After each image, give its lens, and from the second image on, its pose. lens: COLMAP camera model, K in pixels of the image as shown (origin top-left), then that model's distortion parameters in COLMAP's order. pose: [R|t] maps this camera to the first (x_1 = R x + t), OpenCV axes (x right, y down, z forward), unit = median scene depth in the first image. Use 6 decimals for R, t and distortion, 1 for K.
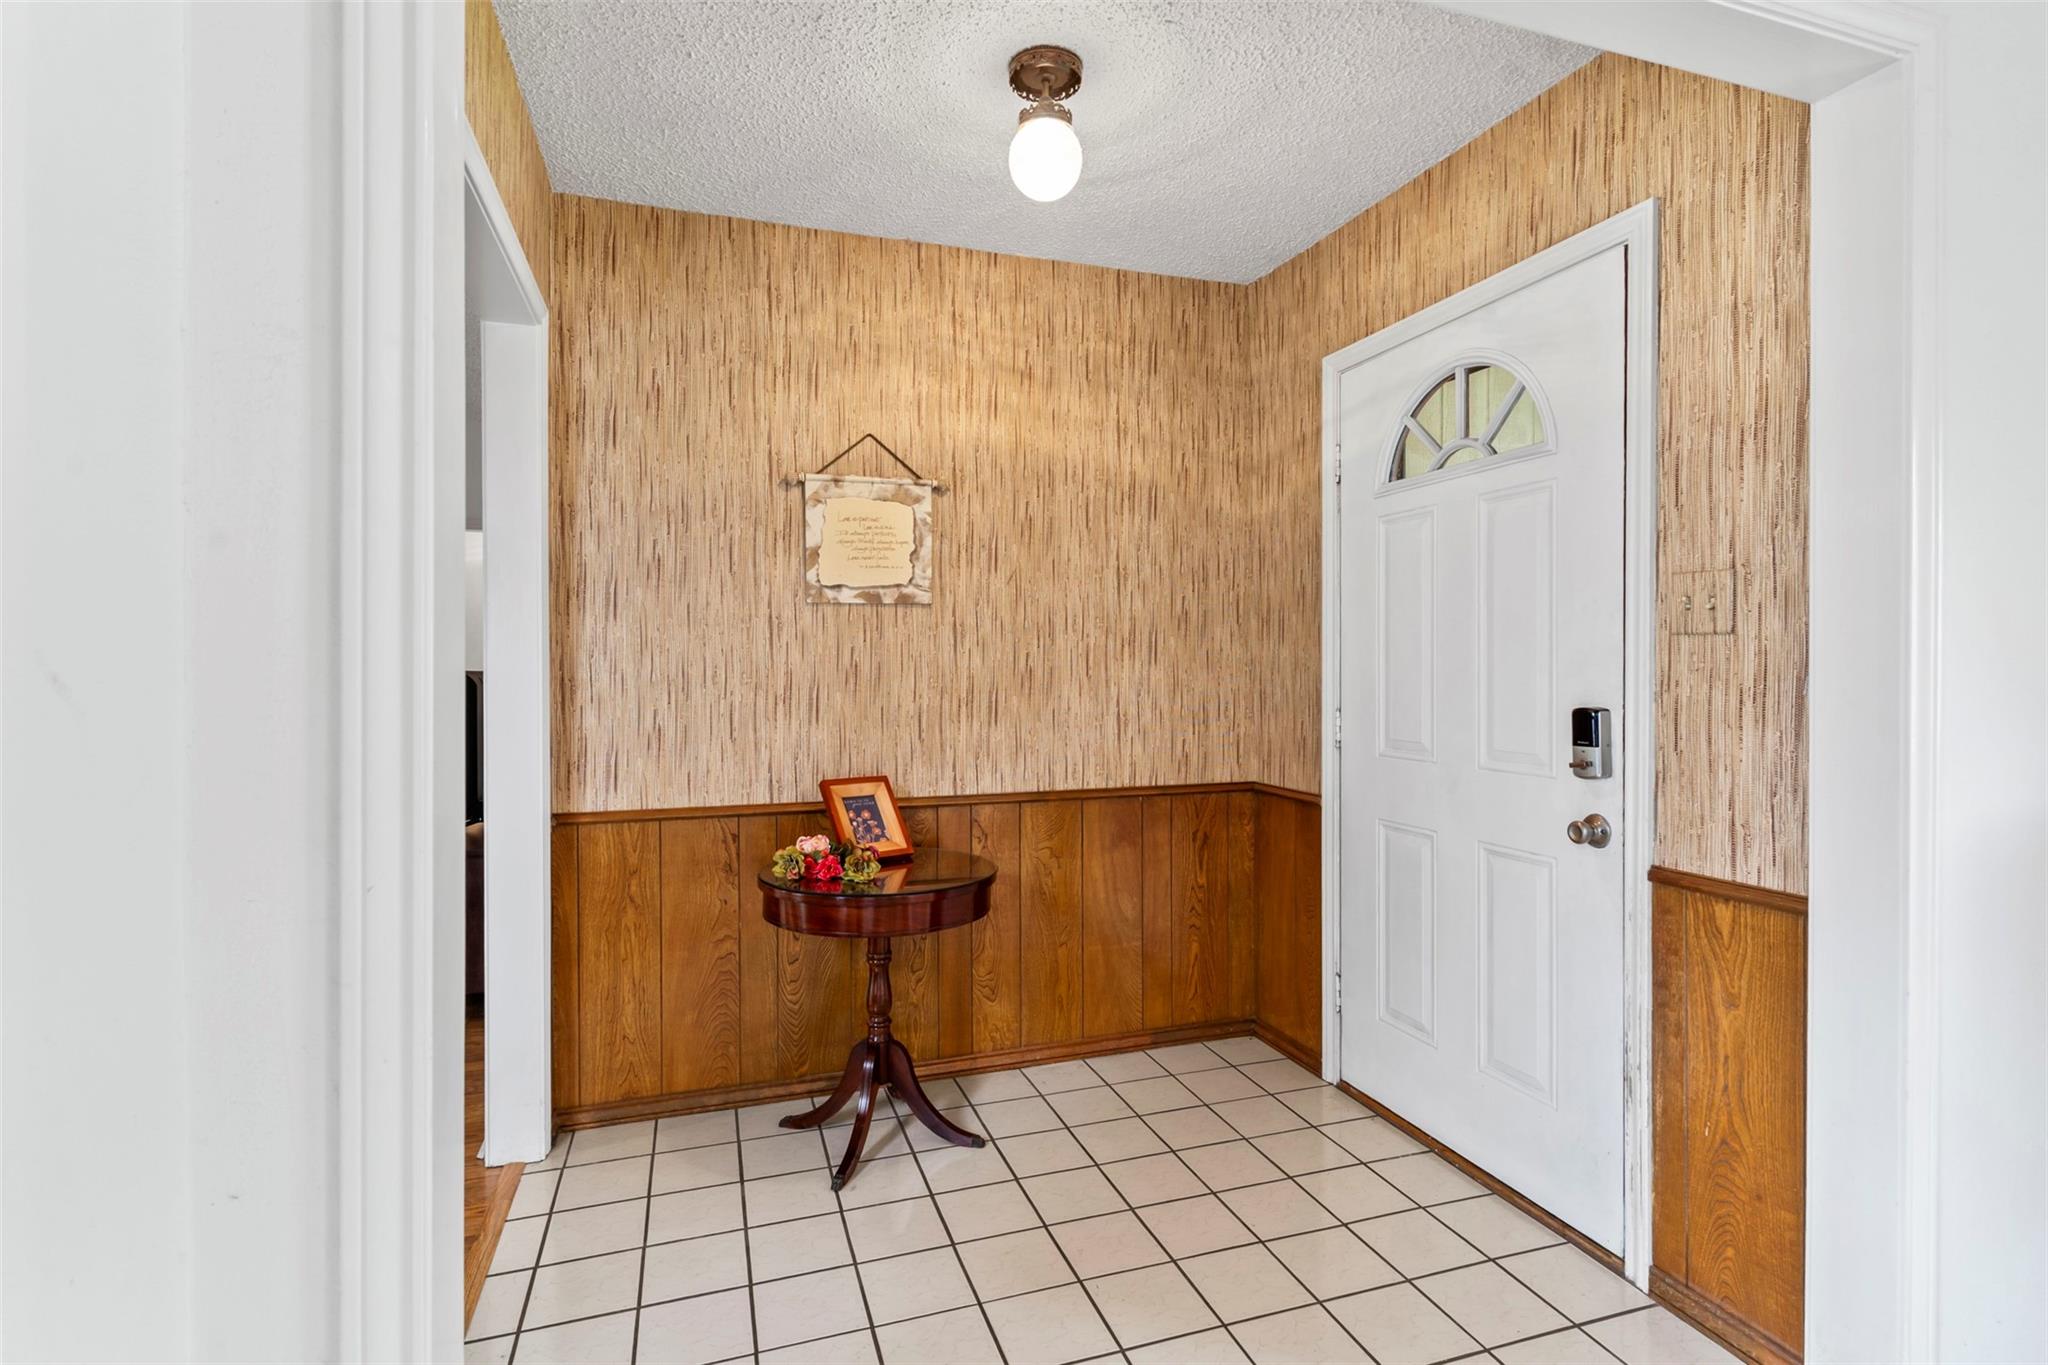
lens RADIAL K [[994.4, 0, 1032.7], [0, 994.4, 676.6], [0, 0, 1]] dist [0.004311, -0.000945]
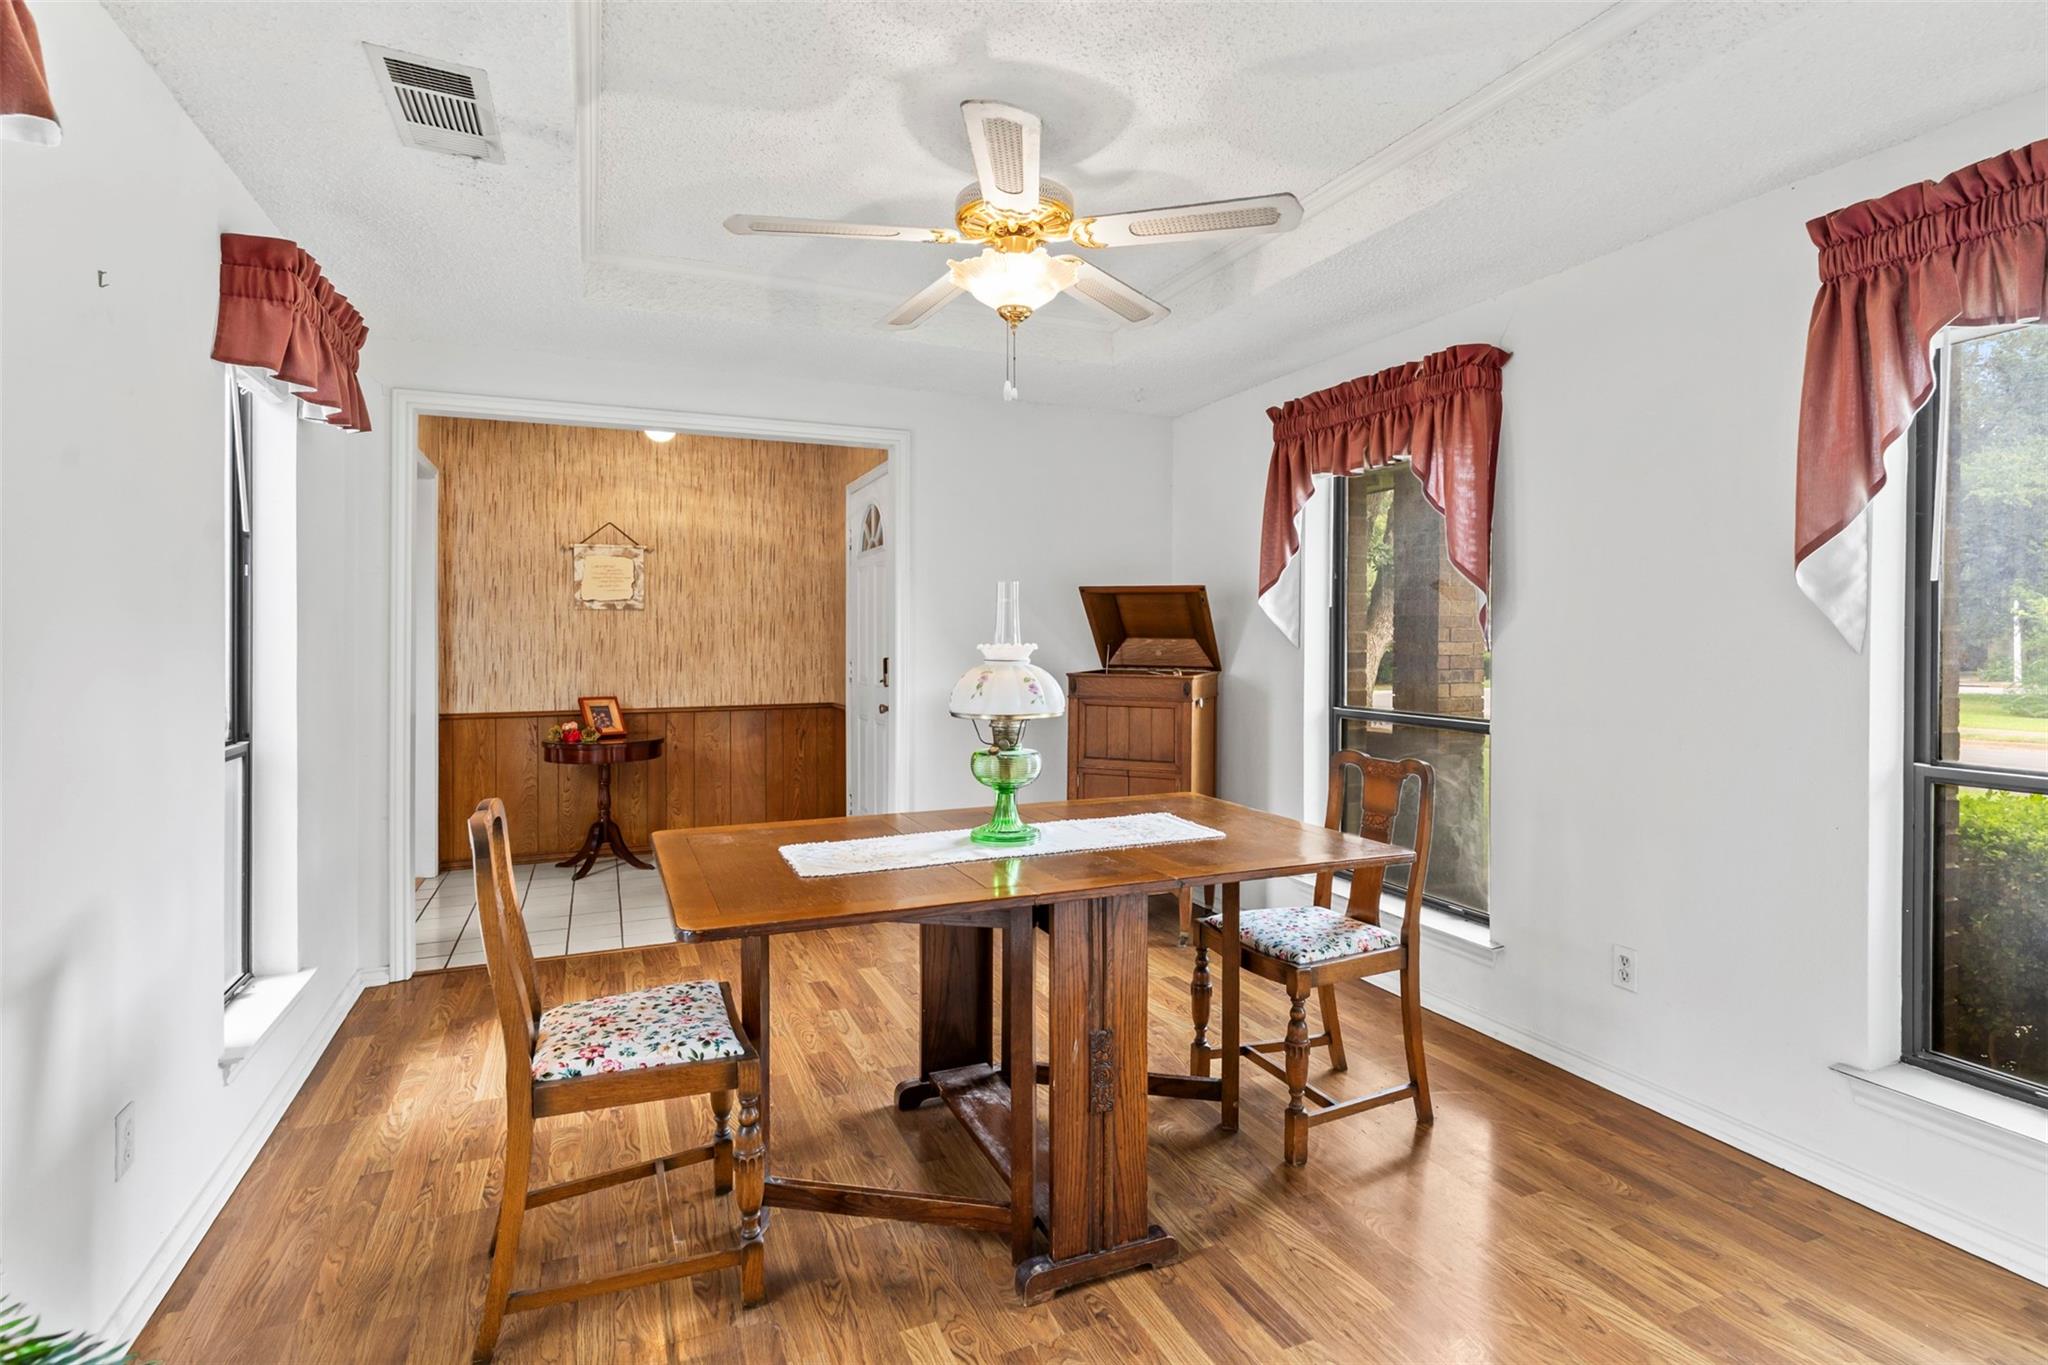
lens RADIAL K [[994.4, 0, 1021.2], [0, 994.4, 640.5], [0, 0, 1]] dist [0.004311, -0.000945]
pose [[0.996277, -0.001018, 0.086201, 0.474581], [0.001878, 0.999949, -0.009893, 0.009161], [-0.086186, 0.010018, 0.996229, -1.020259]]
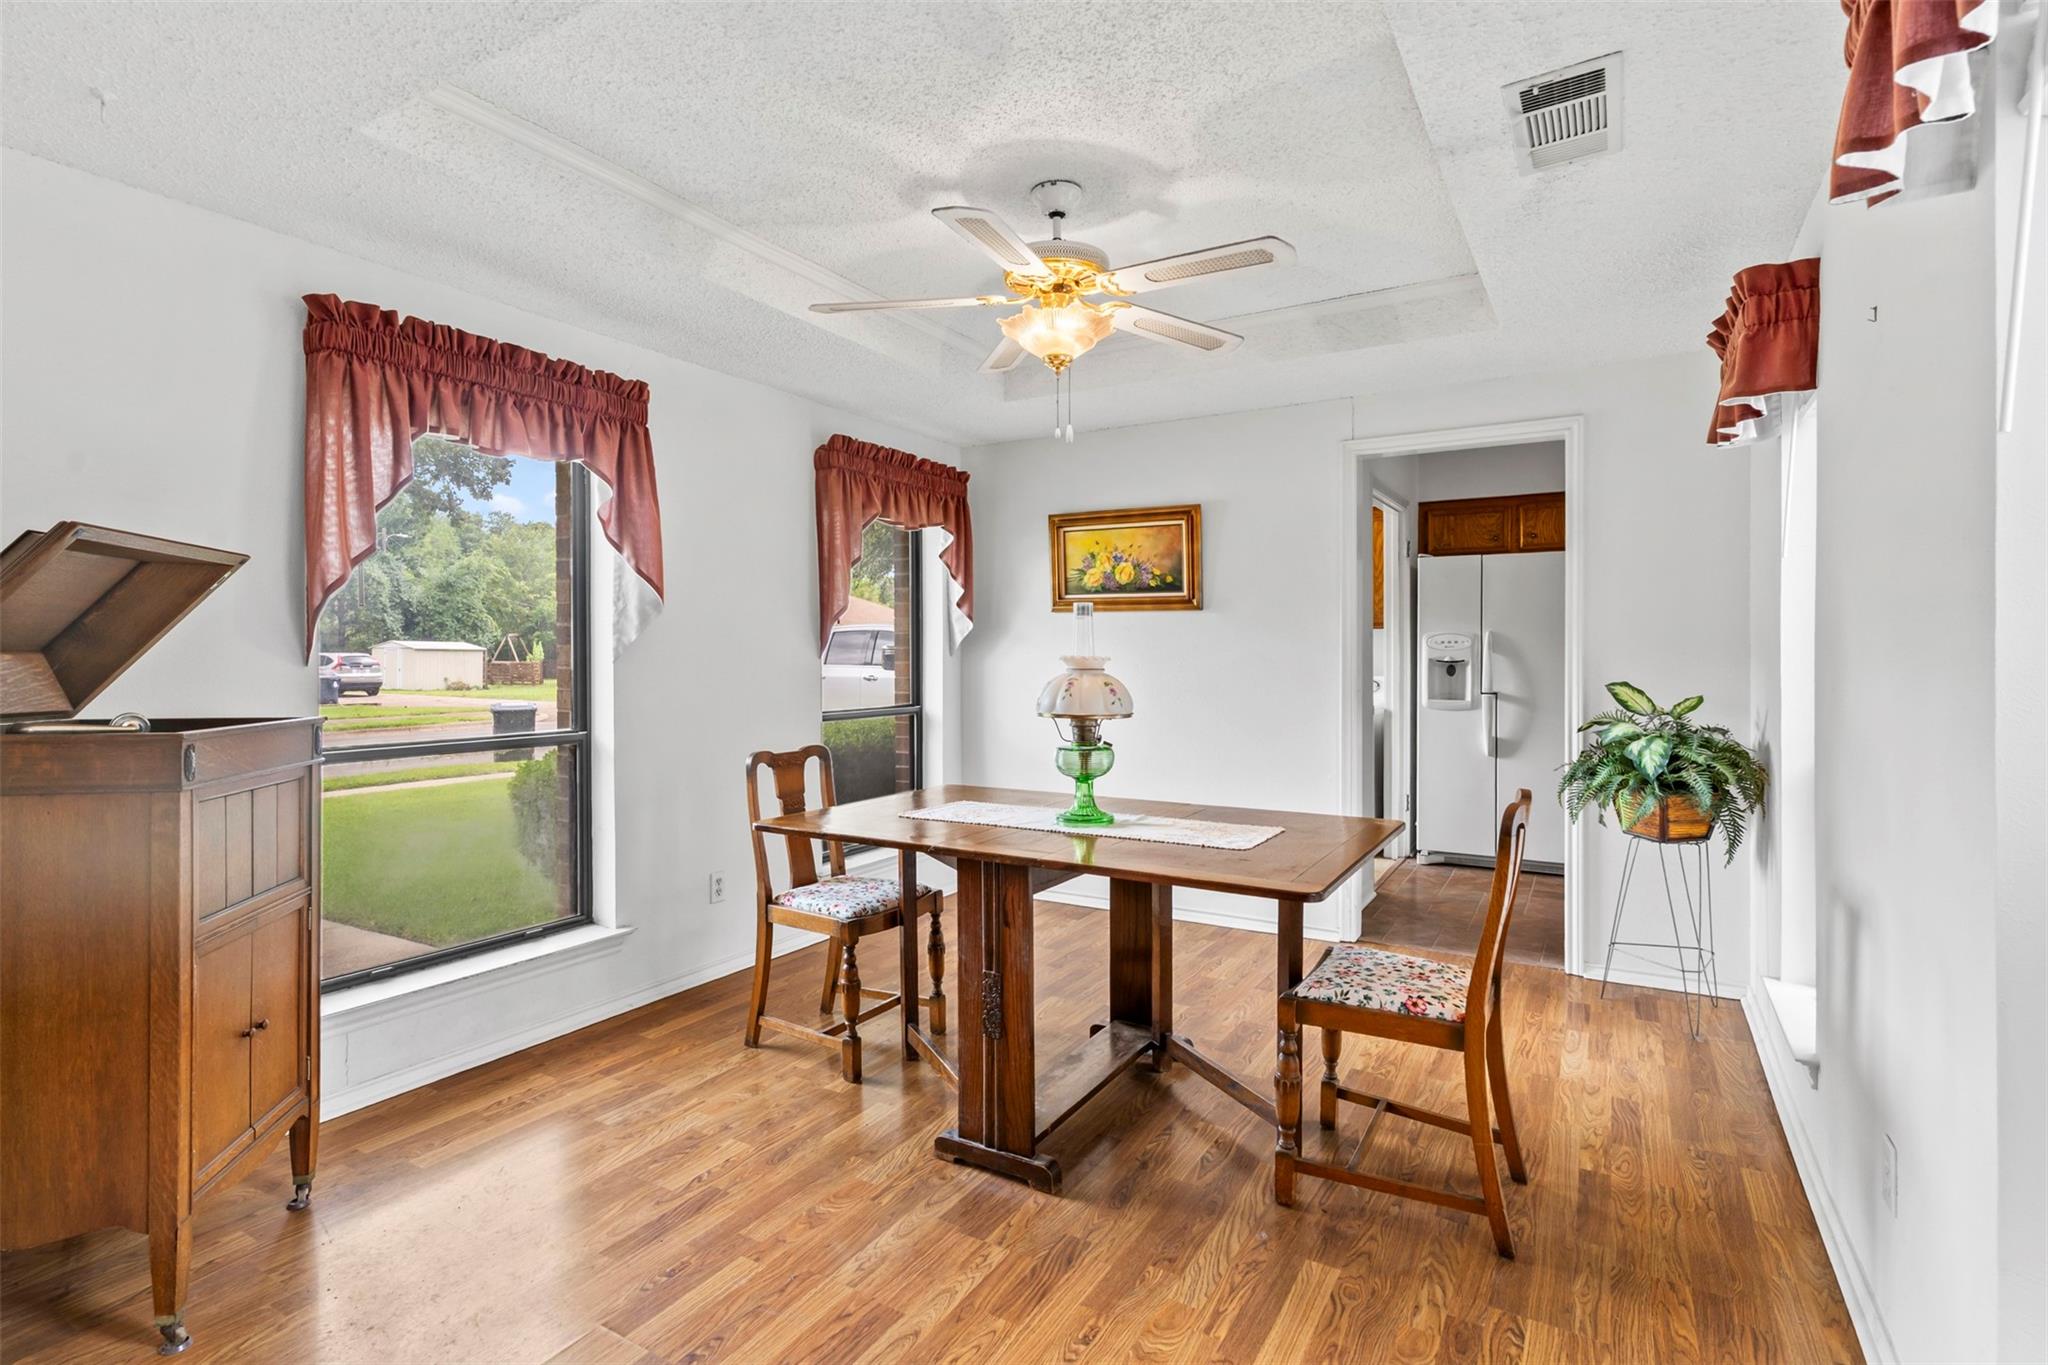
lens RADIAL K [[994.4, 0, 1027.7], [0, 994.4, 662.7], [0, 0, 1]] dist [0.004311, -0.000945]
pose [[-0.658589, -0.007898, 0.752462, -1.329478], [0.010322, 0.999756, 0.019528, -0.042271], [-0.752432, 0.020628, -0.658347, 3.250091]]
